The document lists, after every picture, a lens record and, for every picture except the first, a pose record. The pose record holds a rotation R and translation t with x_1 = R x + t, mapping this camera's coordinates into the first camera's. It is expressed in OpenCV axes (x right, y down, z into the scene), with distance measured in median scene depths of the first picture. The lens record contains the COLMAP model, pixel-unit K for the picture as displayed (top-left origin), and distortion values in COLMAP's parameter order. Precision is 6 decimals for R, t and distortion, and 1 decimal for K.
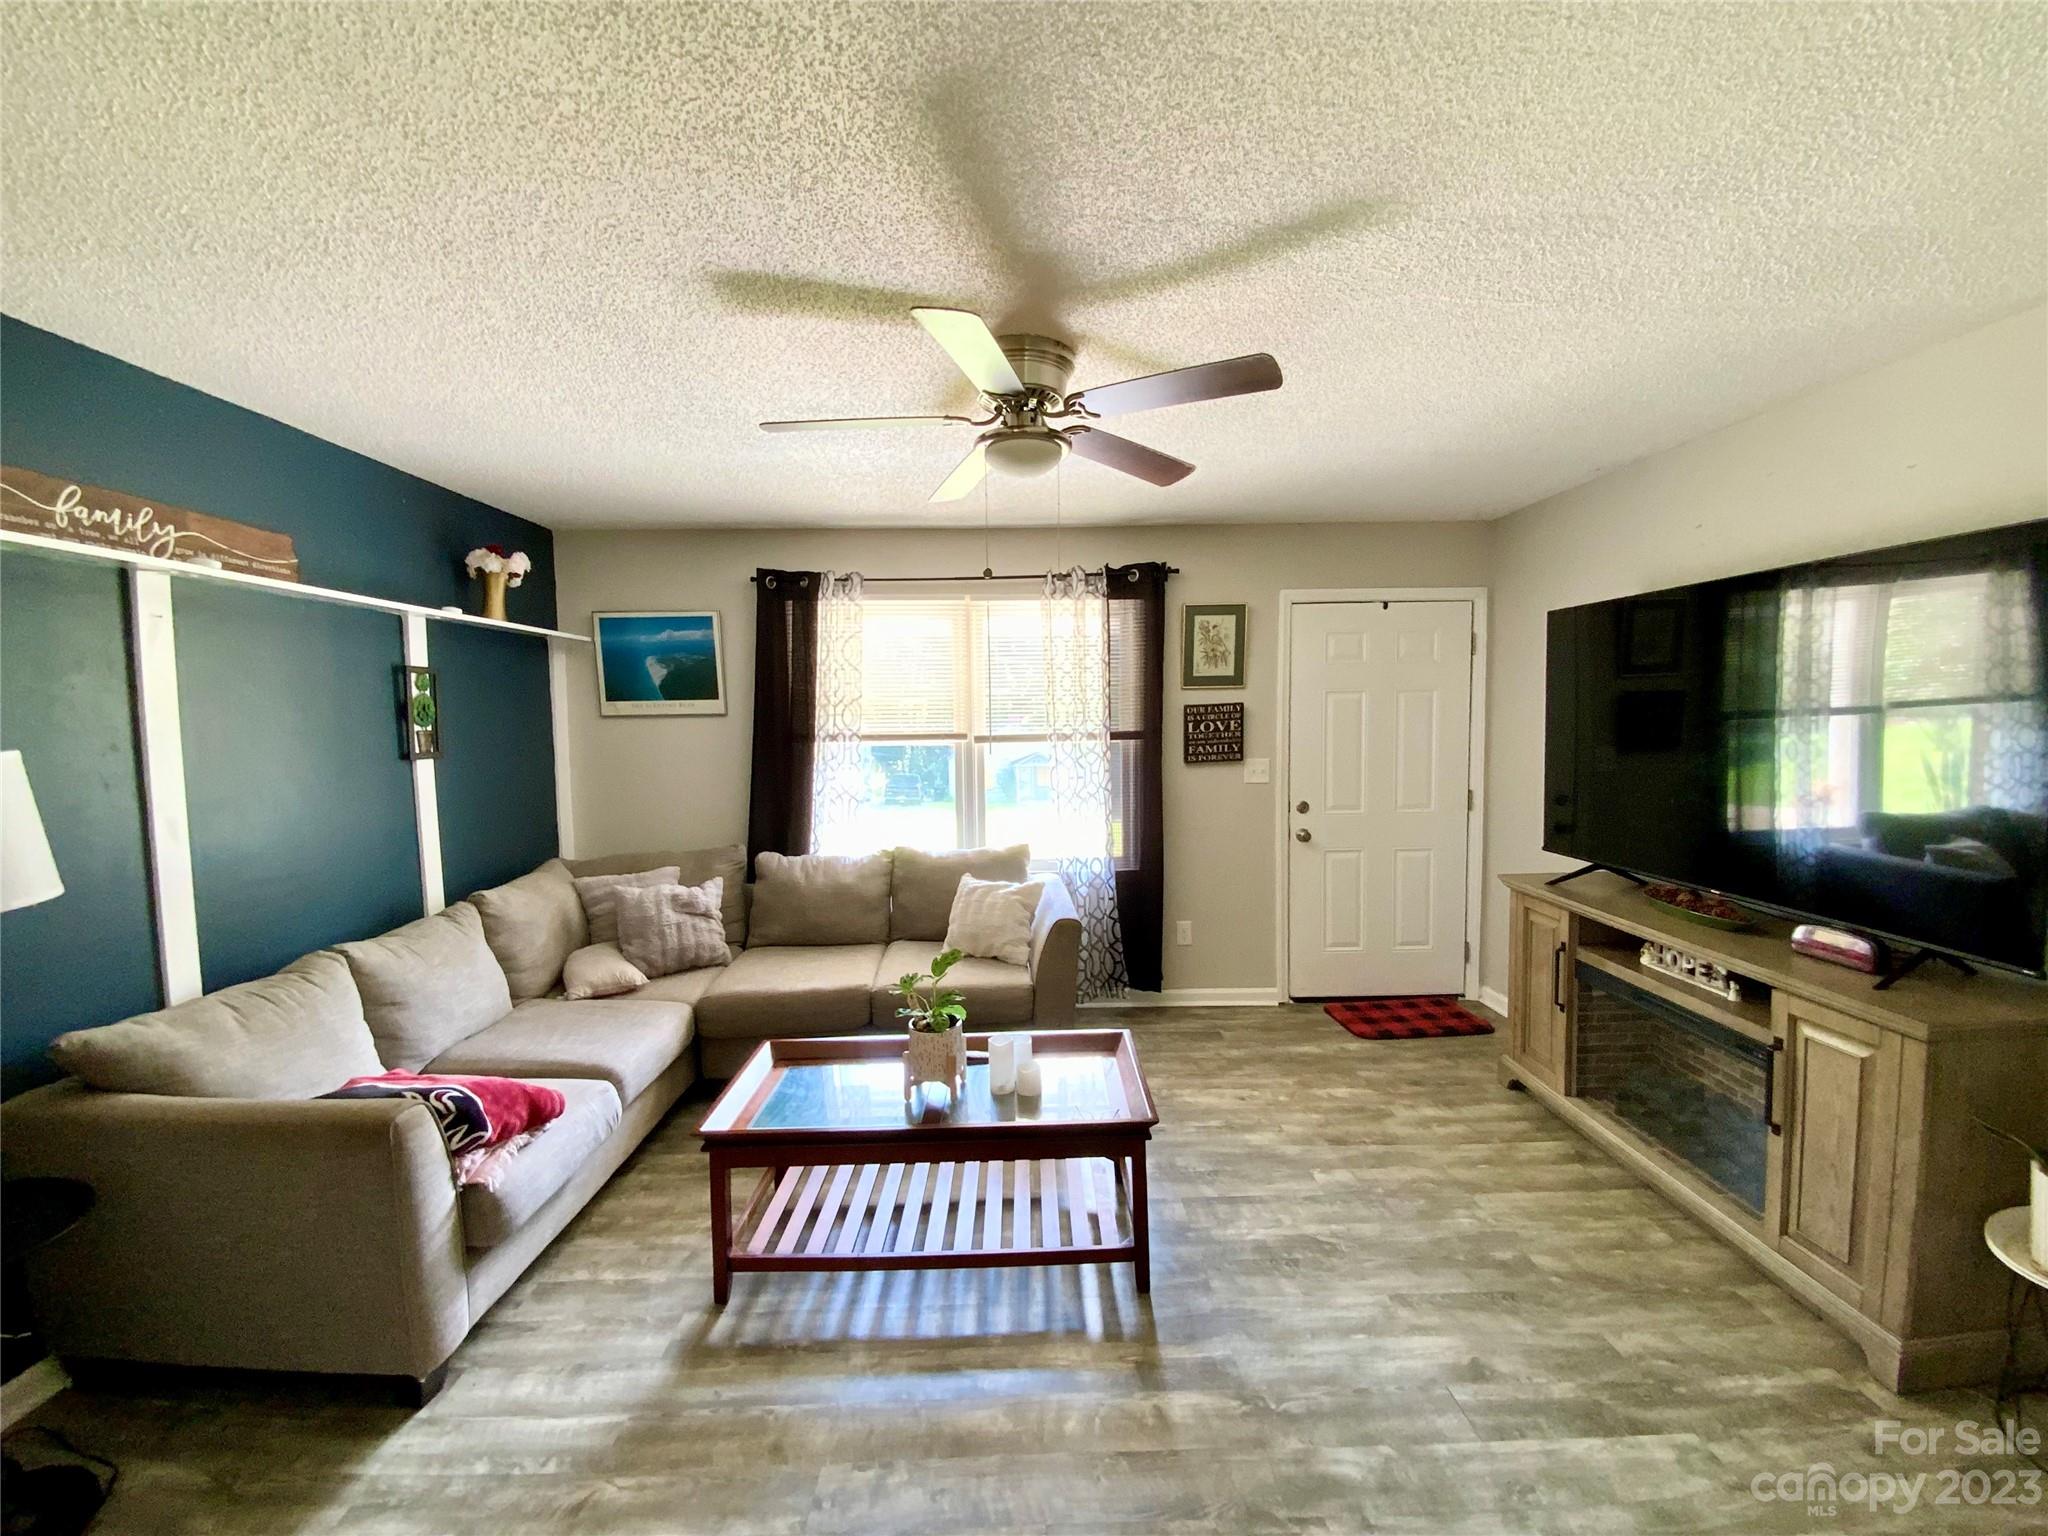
lens RADIAL K [[836.8, 0, 1033.2], [0, 836.8, 773.6], [0, 0, 1]] dist [0.052354, -0.030819]
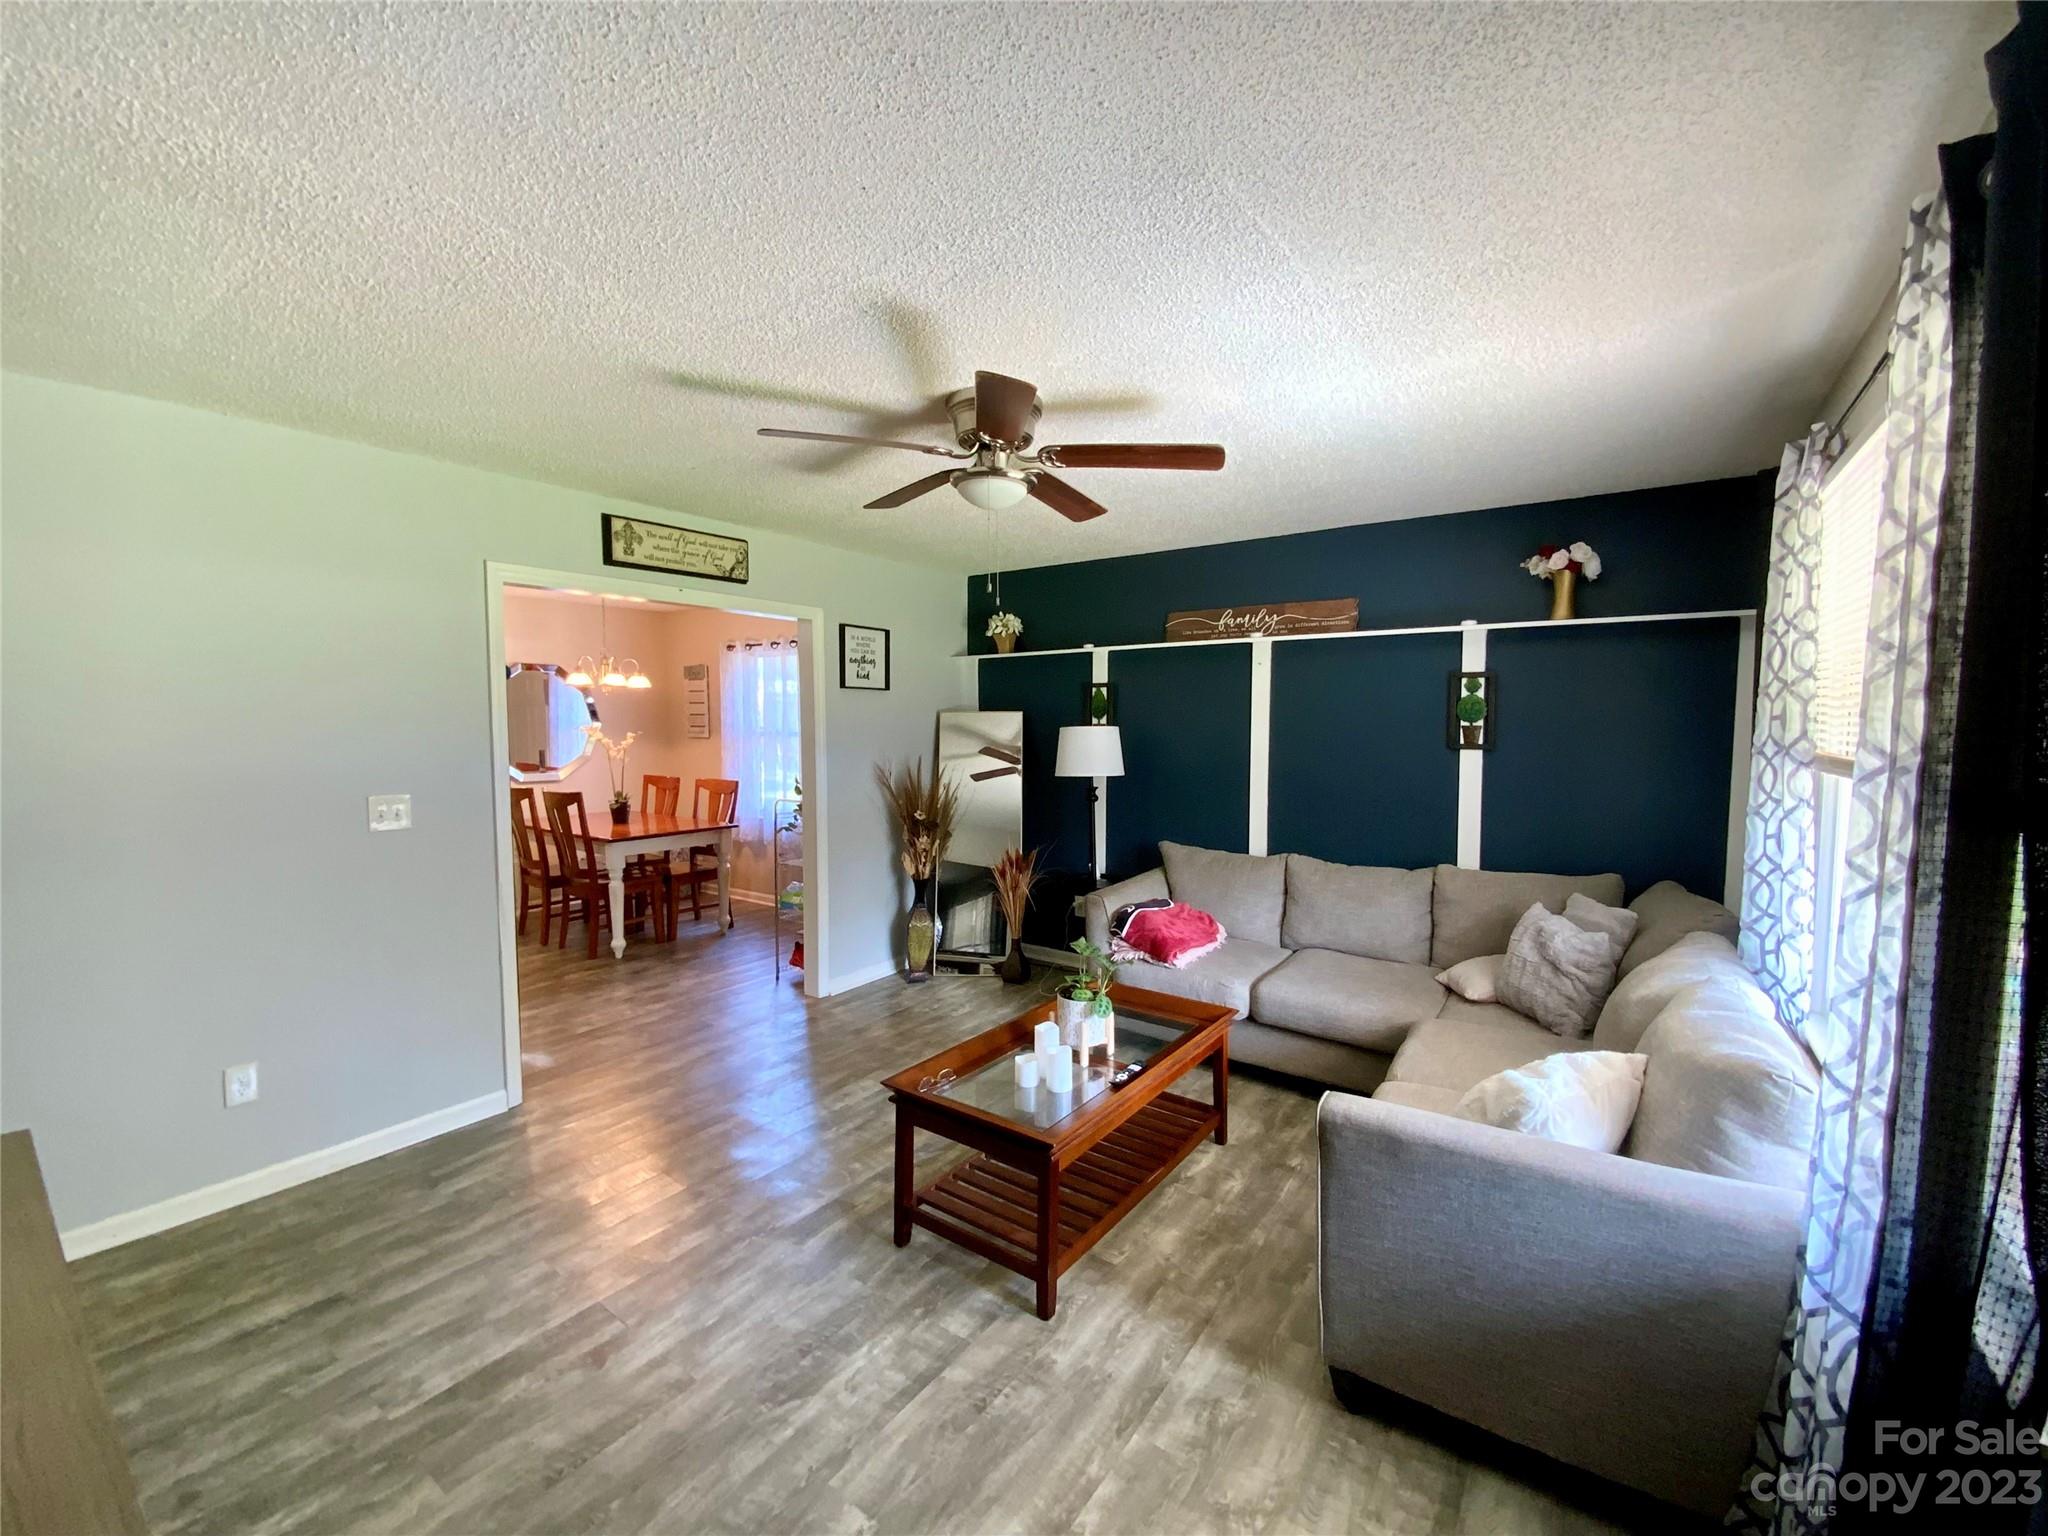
lens RADIAL K [[836.8, 0, 1033.2], [0, 836.8, 773.6], [0, 0, 1]] dist [0.052354, -0.030819]
pose [[-0.590943, 0.064602, -0.804123, 0.507864], [-0.050049, 0.991932, 0.116471, -0.075155], [0.805159, 0.109073, -0.582942, 0.998012]]
